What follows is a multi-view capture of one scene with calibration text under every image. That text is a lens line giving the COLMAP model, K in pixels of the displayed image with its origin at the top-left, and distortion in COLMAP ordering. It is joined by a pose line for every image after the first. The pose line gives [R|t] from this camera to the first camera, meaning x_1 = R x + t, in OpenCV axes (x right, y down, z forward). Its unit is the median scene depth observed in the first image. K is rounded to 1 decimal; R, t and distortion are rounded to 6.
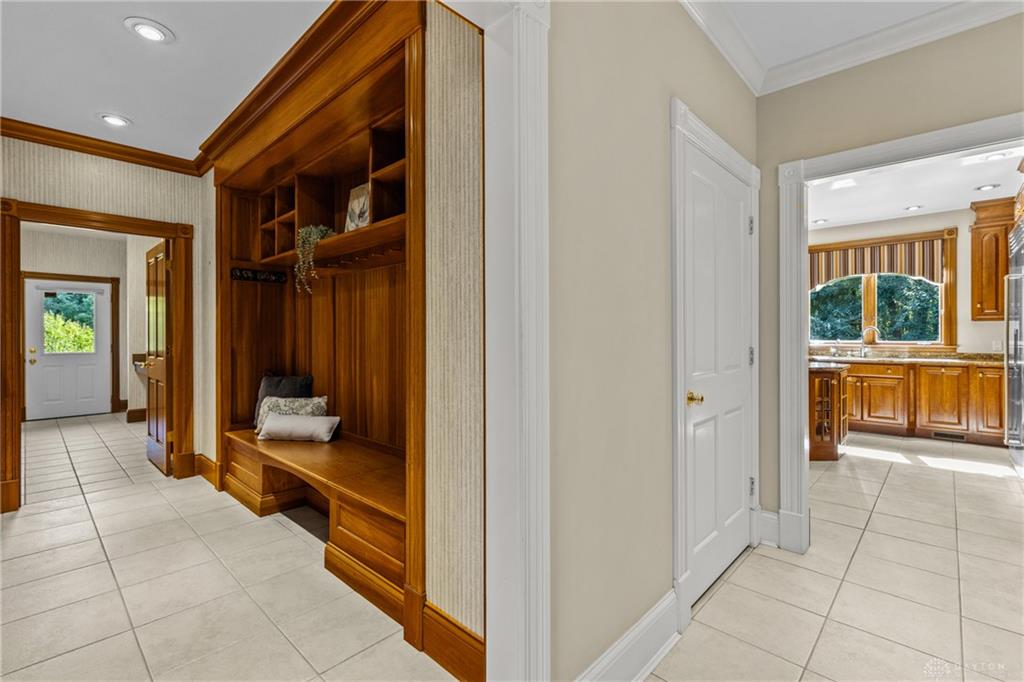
lens RADIAL K [[455.9, 0, 513.8], [0, 455.9, 332.2], [0, 0, 1]] dist [-0.000492, 0.000031]
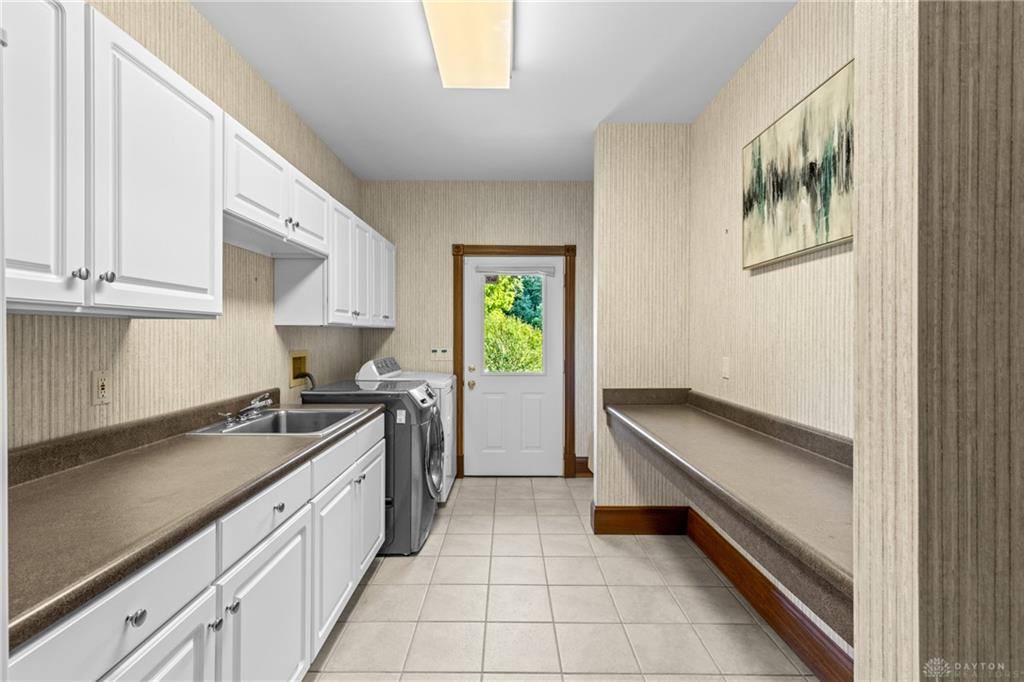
lens RADIAL K [[455.9, 0, 513.8], [0, 455.9, 332.2], [0, 0, 1]] dist [-0.000492, 0.000031]
pose [[0.691157, 0.003482, -0.722696, -0.508318], [-0.004497, 0.999990, 0.000517, -0.008925], [0.722690, 0.002893, 0.691166, 0.551764]]
